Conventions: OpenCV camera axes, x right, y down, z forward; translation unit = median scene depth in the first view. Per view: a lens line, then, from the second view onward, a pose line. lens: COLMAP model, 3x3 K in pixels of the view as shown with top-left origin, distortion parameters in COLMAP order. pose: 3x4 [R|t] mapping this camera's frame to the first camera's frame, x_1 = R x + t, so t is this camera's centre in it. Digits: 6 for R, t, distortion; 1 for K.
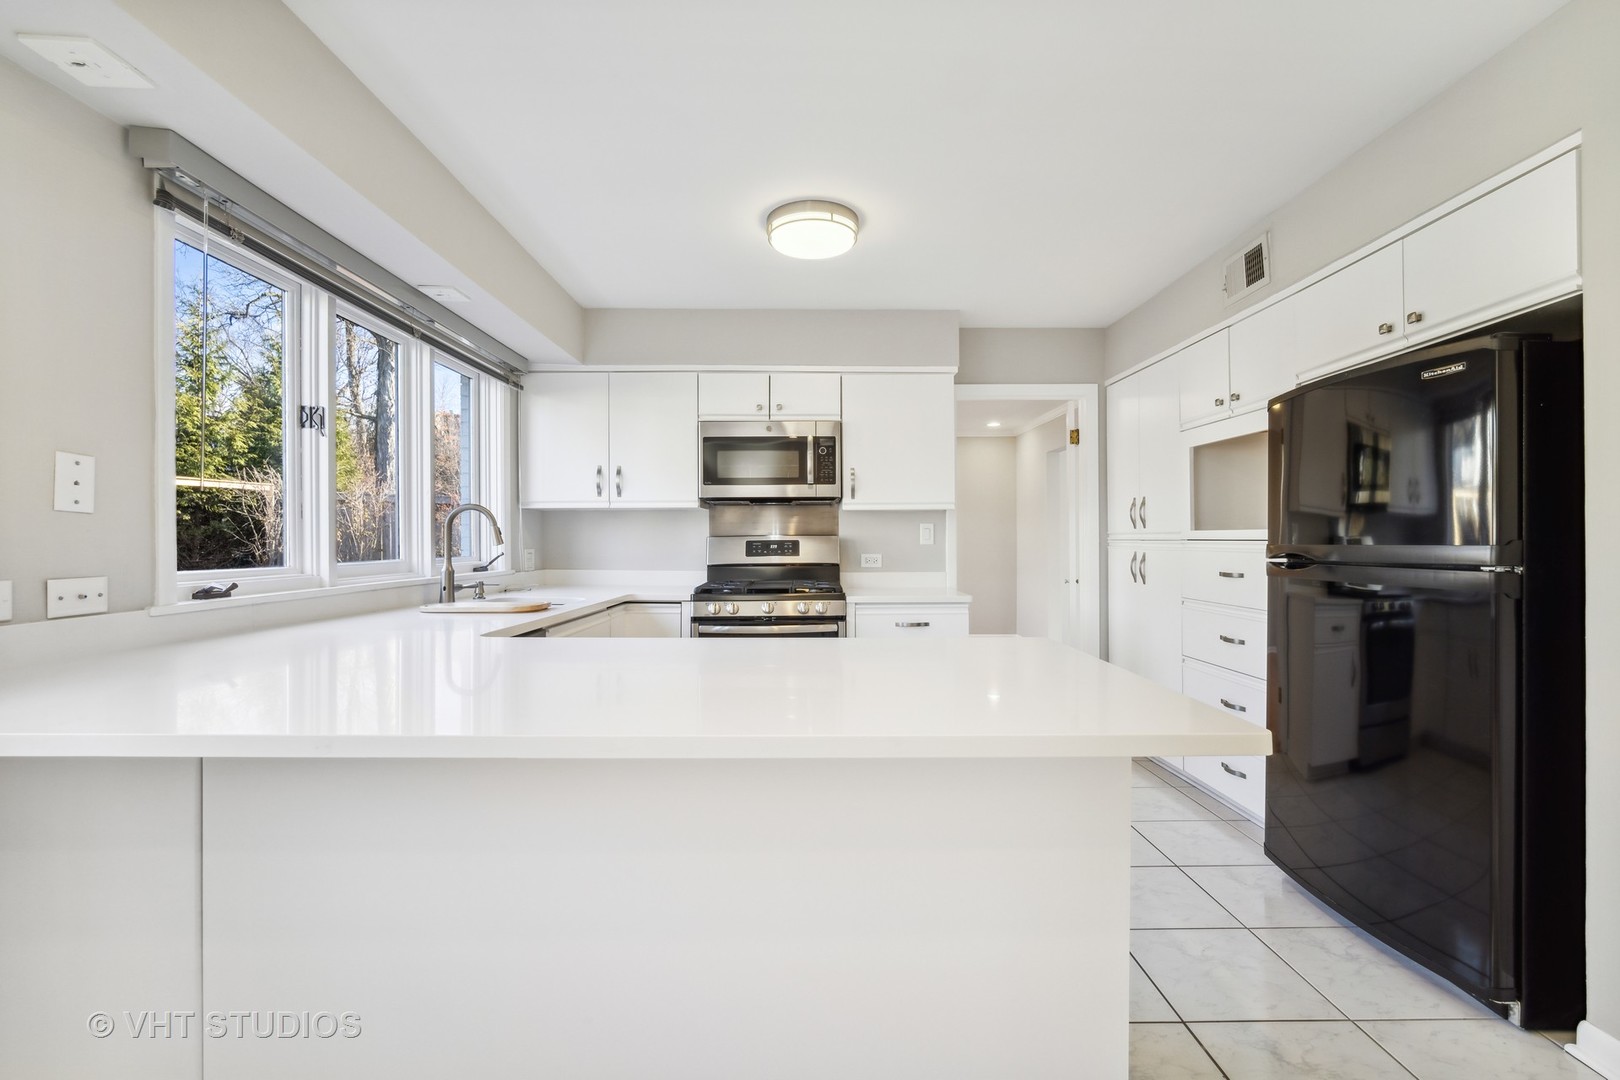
lens RADIAL K [[709.1, 0, 810.0], [0, 709.1, 540.0], [0, 0, 1]] dist [-0.012194, 0.000091]
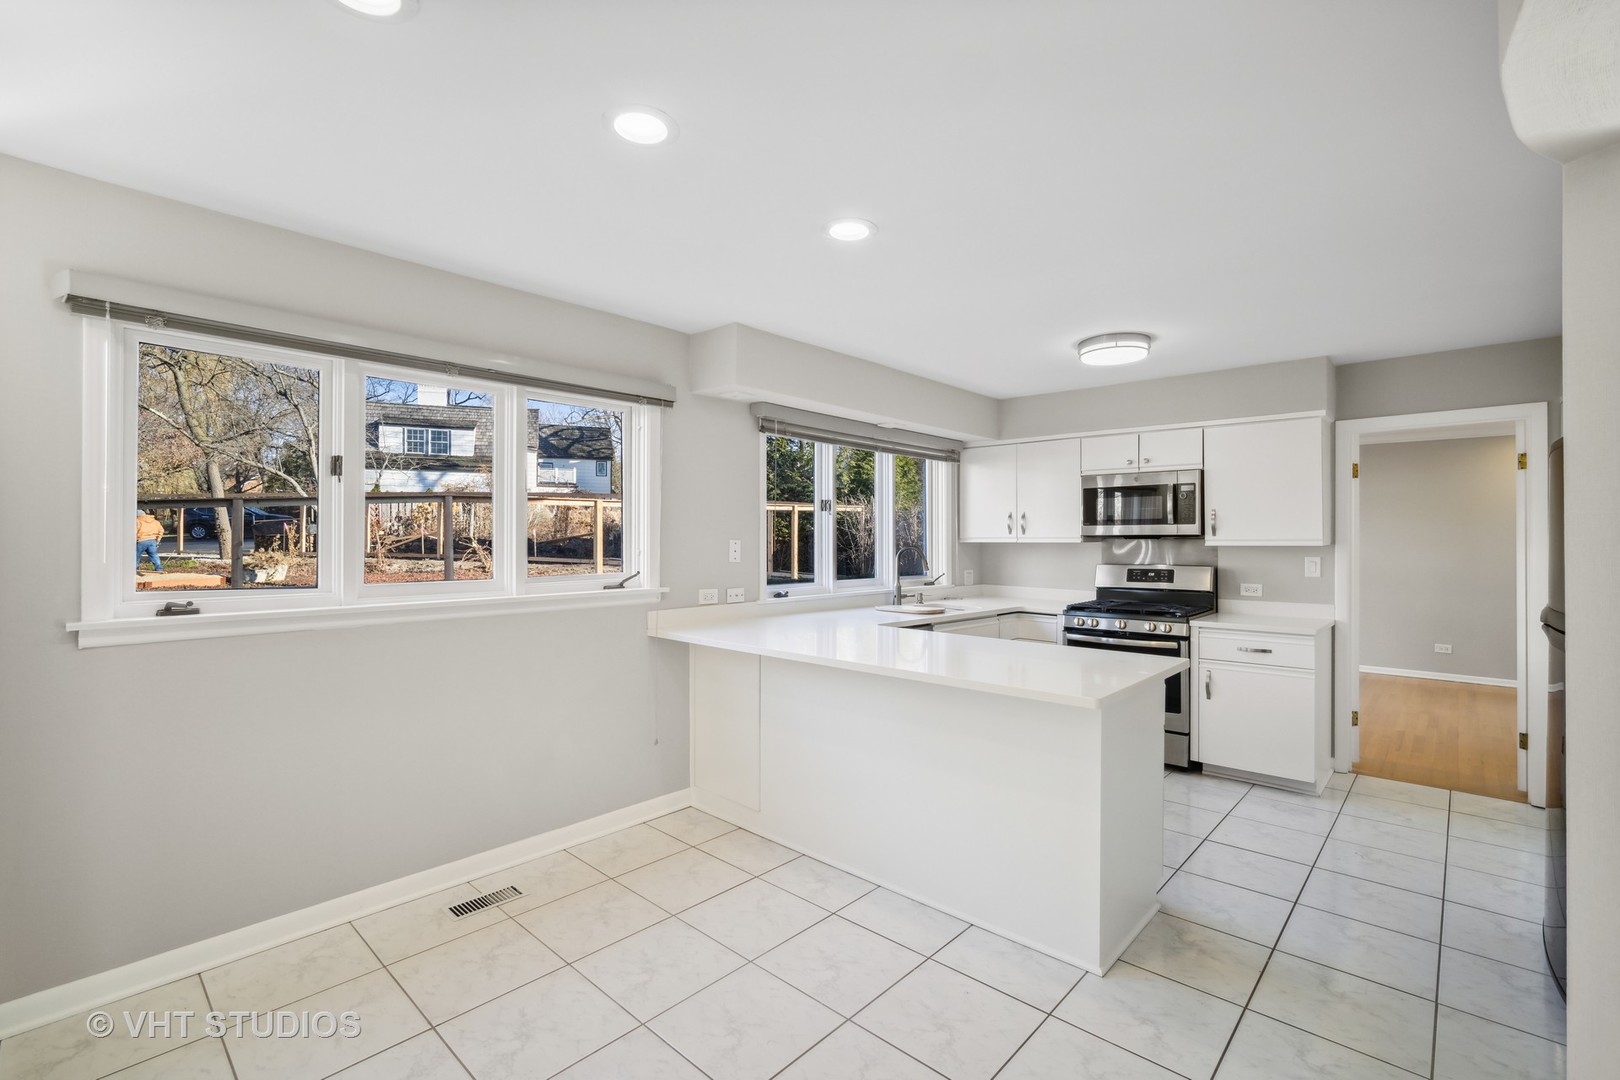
lens RADIAL K [[709.1, 0, 810.0], [0, 709.1, 540.0], [0, 0, 1]] dist [-0.012194, 0.000091]
pose [[0.731730, 0.002862, -0.681589, 0.362159], [-0.005146, 0.999986, -0.001326, -0.046907], [0.681575, 0.004478, 0.731734, -0.281019]]
